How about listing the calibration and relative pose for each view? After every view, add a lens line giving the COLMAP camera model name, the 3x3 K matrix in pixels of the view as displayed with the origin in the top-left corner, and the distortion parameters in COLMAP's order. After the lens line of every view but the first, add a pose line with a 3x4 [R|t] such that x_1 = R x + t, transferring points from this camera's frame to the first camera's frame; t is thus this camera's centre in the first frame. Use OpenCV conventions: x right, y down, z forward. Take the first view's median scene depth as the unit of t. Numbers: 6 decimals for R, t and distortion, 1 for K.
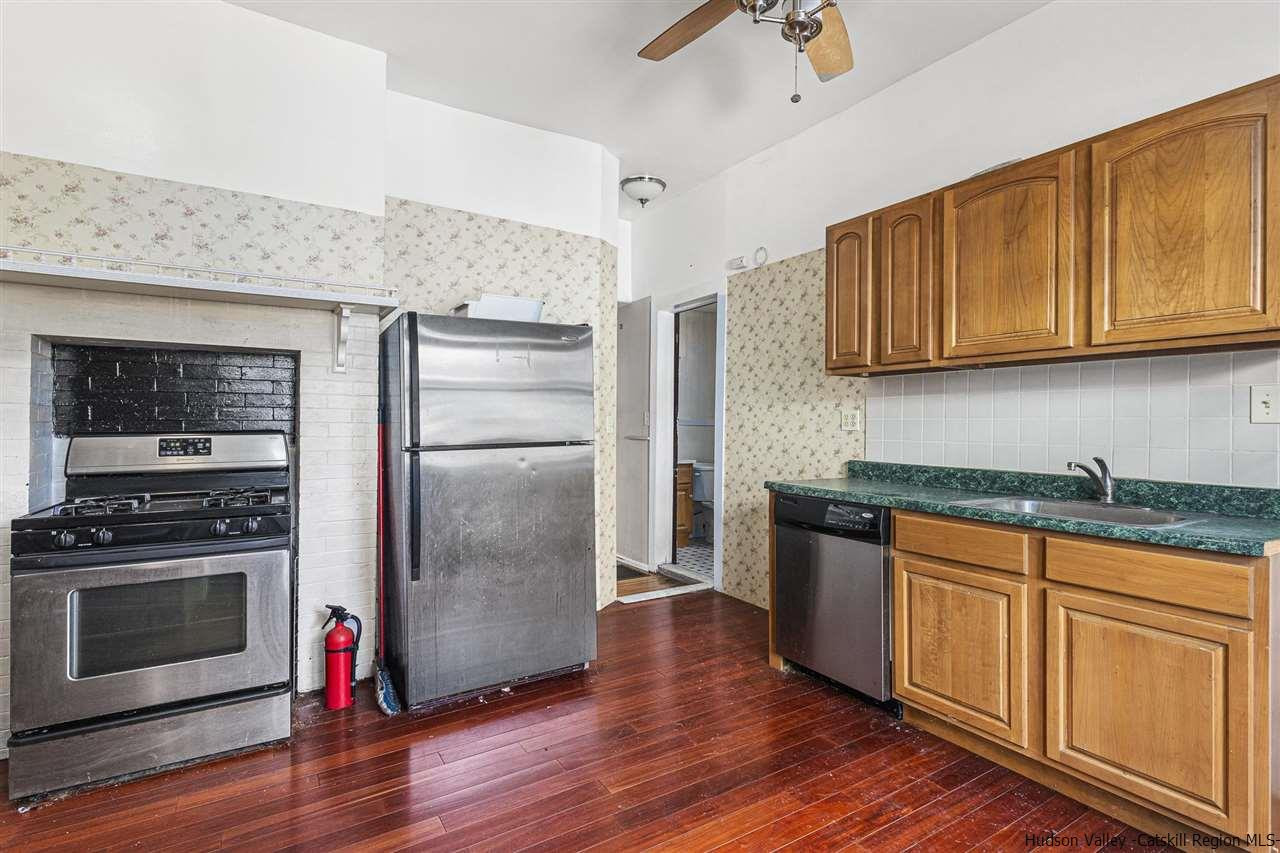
lens RADIAL K [[612.4, 0, 637.7], [0, 612.4, 421.6], [0, 0, 1]] dist [0.003477, 0.000440]
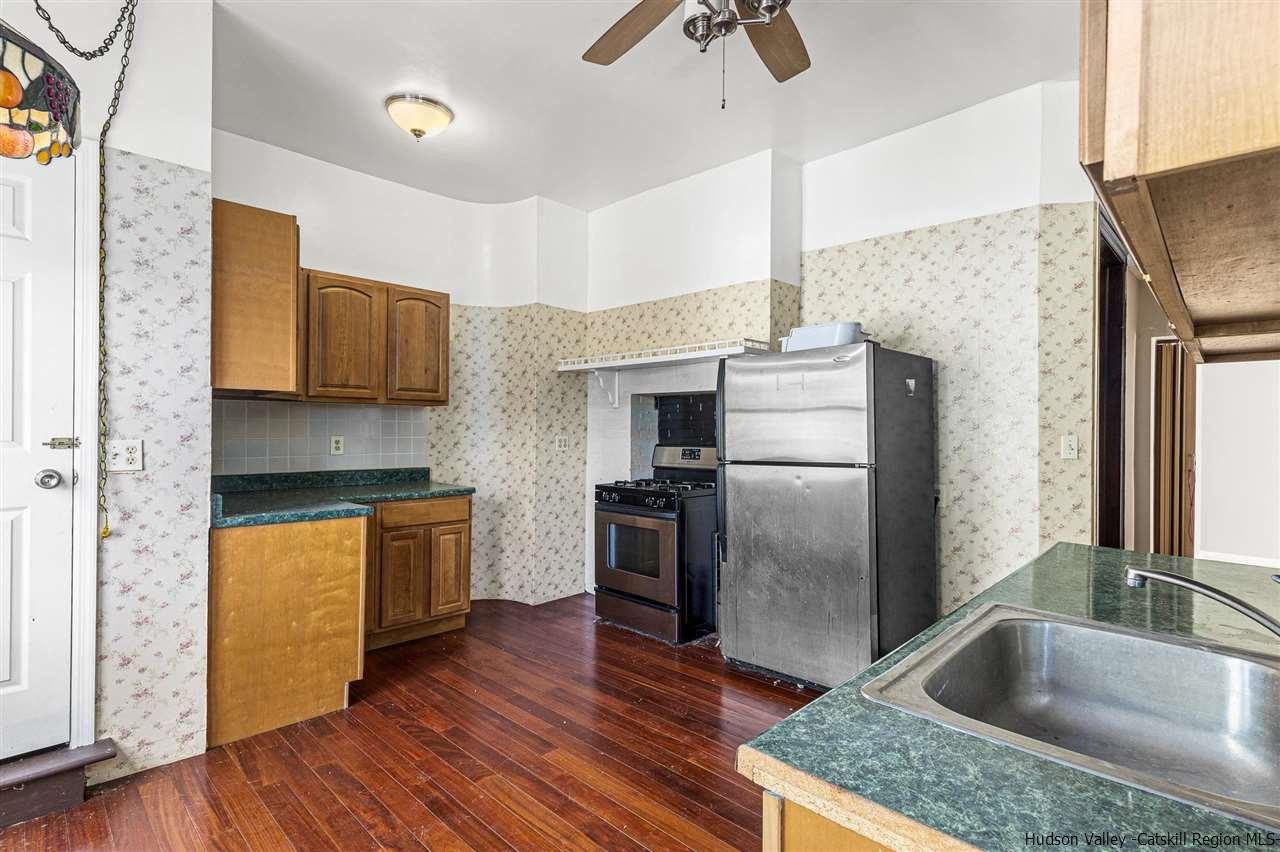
lens RADIAL K [[612.4, 0, 636.6], [0, 612.4, 430.3], [0, 0, 1]] dist [0.003477, 0.000440]
pose [[0.235350, 0.000100, -0.971911, 0.810787], [-0.004092, 0.999991, -0.000888, -0.019535], [0.971902, 0.004186, 0.235349, 0.472542]]
